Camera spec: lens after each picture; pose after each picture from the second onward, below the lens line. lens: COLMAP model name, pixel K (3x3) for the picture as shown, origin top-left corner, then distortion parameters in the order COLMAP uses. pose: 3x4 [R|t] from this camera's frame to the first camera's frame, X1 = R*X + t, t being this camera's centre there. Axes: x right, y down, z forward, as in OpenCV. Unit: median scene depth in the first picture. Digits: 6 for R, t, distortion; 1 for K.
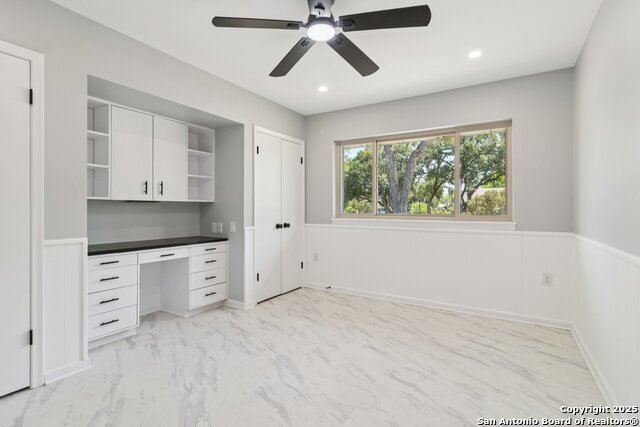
lens RADIAL K [[311.1, 0, 323.2], [0, 311.1, 209.4], [0, 0, 1]] dist [0.000761, 0.000100]
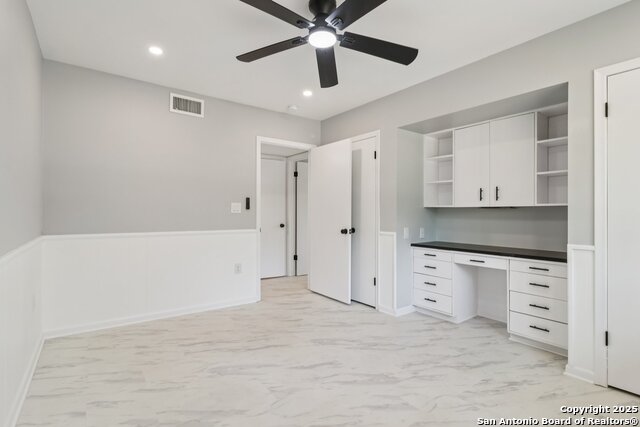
lens RADIAL K [[308.1, 0, 315.0], [0, 308.1, 214.7], [0, 0, 1]] dist [0.001145, 0.000174]
pose [[-0.380480, 0.000665, -0.924789, 0.633269], [-0.009320, 0.999946, 0.004553, -0.001655], [0.924742, 0.010351, -0.380453, 0.923989]]
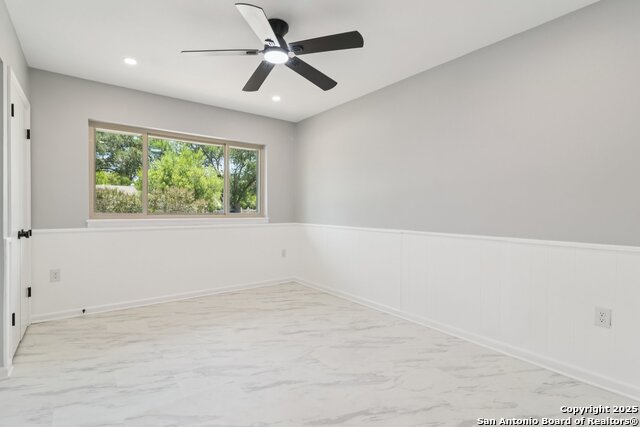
lens RADIAL K [[308.1, 0, 315.0], [0, 308.1, 214.7], [0, 0, 1]] dist [0.001145, 0.000174]
pose [[0.372817, -0.018740, 0.927716, -0.695947], [-0.003198, 0.999764, 0.021481, -0.004005], [-0.927899, -0.010975, 0.372669, 0.289596]]
